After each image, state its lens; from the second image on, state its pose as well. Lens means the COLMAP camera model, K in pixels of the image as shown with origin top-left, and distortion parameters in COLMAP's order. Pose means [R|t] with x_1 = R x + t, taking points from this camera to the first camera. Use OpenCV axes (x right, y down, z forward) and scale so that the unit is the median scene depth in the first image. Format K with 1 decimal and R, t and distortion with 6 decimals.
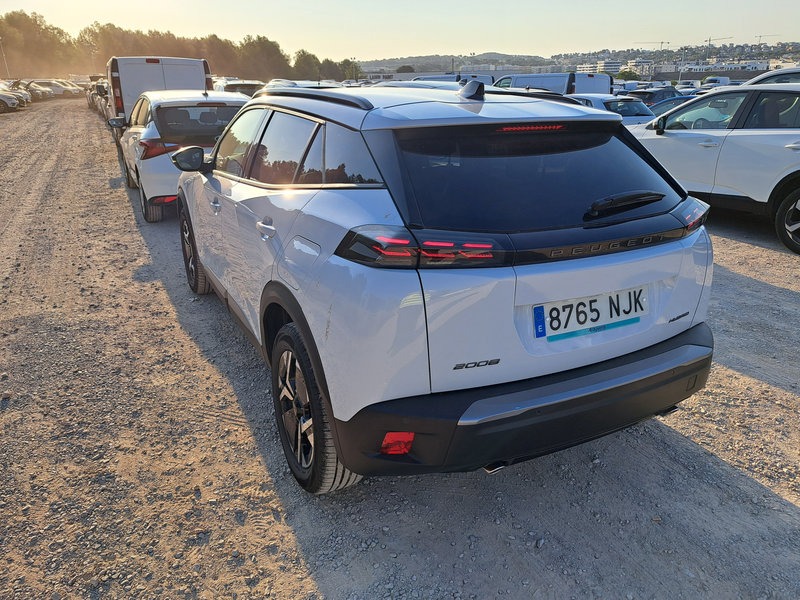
lens RADIAL K [[546.8, 0, 399.7], [0, 546.8, 298.8], [0, 0, 1]] dist [0.007107, -0.008512]
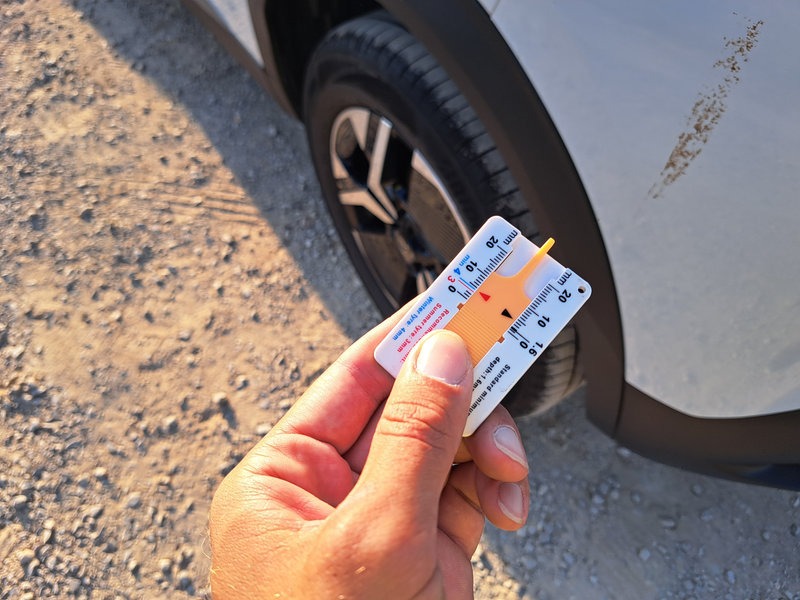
lens RADIAL K [[546.8, 0, 399.1], [0, 546.8, 299.5], [0, 0, 1]] dist [0.007107, -0.008512]
pose [[0.991161, -0.131049, 0.020664, -0.242779], [0.089848, 0.777660, 0.622232, -0.029769], [-0.097612, -0.614875, 0.782560, 0.759147]]
